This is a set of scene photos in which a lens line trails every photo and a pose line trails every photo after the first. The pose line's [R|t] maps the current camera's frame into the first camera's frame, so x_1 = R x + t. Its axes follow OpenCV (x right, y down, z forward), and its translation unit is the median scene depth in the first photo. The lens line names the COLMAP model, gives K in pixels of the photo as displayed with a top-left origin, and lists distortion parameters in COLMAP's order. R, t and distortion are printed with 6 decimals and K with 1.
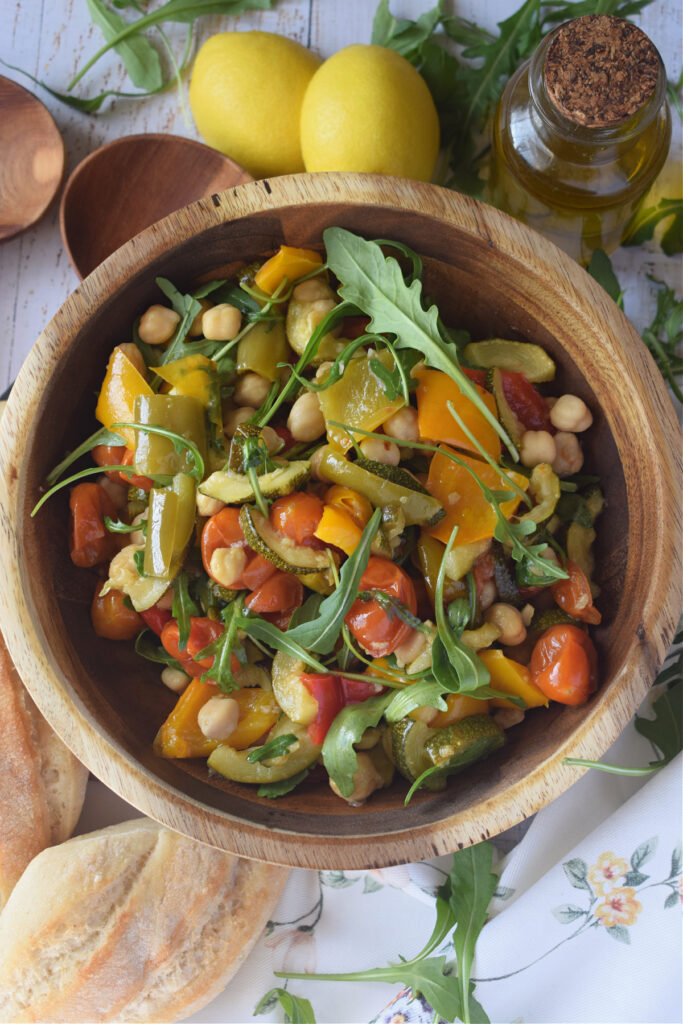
lens RADIAL K [[2426.1, 0, 341.5], [0, 2426.1, 512.0], [0, 0, 1]] dist [0.241435, -1.127787]
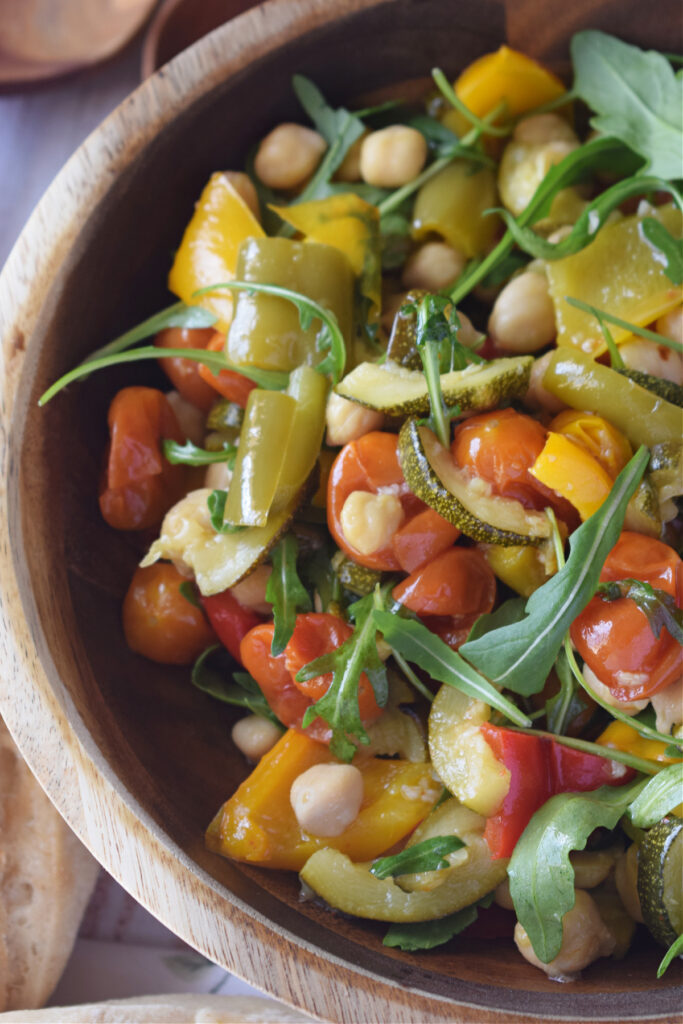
lens RADIAL K [[2426.1, 0, 341.5], [0, 2426.1, 512.0], [0, 0, 1]] dist [0.241435, -1.127787]
pose [[0.995078, 0.091028, -0.039167, -0.031273], [-0.097400, 0.971224, -0.217342, 0.142964], [0.018256, 0.220087, 0.975309, 0.441432]]
